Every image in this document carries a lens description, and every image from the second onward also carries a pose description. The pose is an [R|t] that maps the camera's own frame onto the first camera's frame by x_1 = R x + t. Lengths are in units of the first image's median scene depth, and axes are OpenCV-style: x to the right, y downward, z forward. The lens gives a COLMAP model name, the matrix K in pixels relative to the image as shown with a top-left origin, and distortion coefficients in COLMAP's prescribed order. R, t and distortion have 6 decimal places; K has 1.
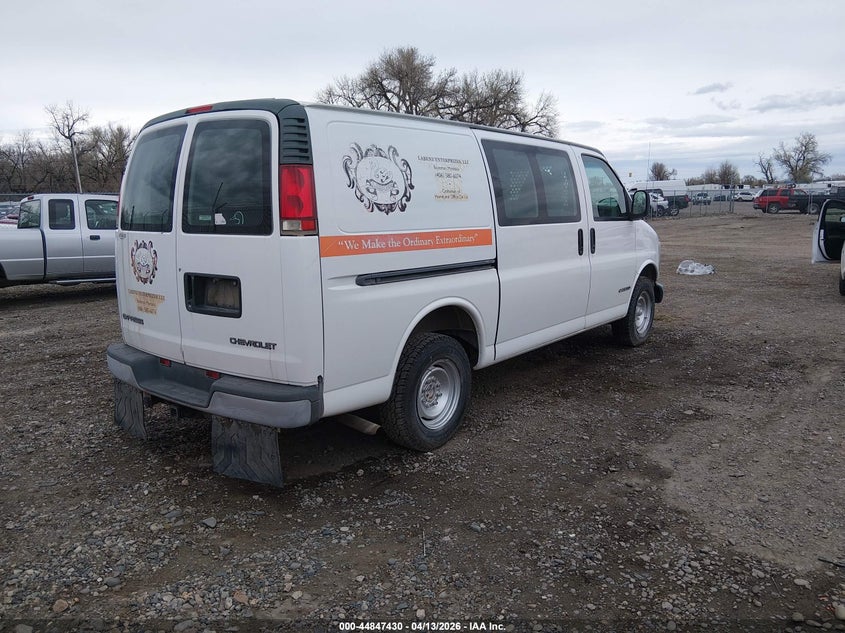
lens RADIAL K [[651.6, 0, 426.1], [0, 651.6, 316.0], [0, 0, 1]] dist [-0.004667, -0.004013]
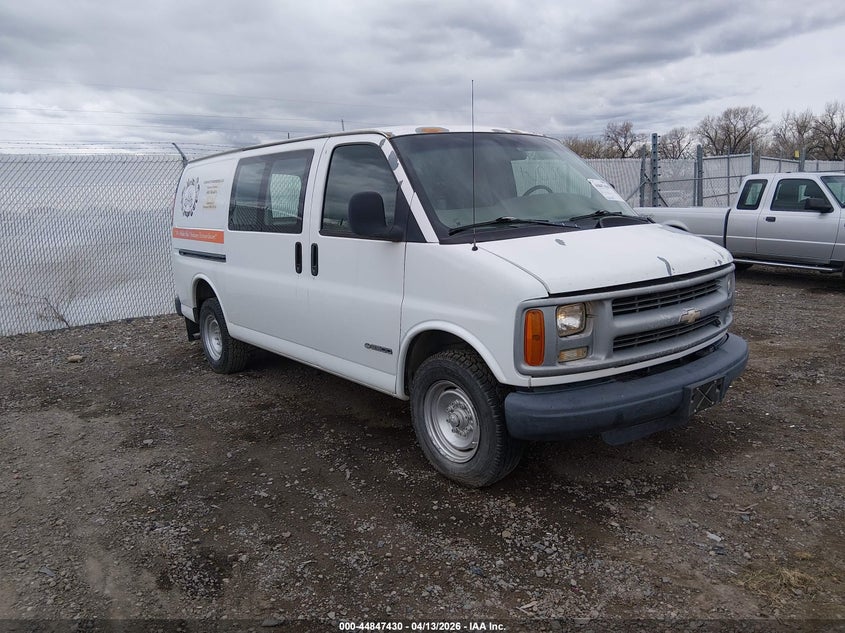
lens RADIAL K [[651.6, 0, 426.1], [0, 651.6, 316.0], [0, 0, 1]] dist [-0.004667, -0.004013]
pose [[-0.224230, 0.195049, -0.954818, 1.023222], [-0.126564, 0.965640, 0.226982, -0.253484], [0.966283, 0.171742, -0.191839, 1.335128]]
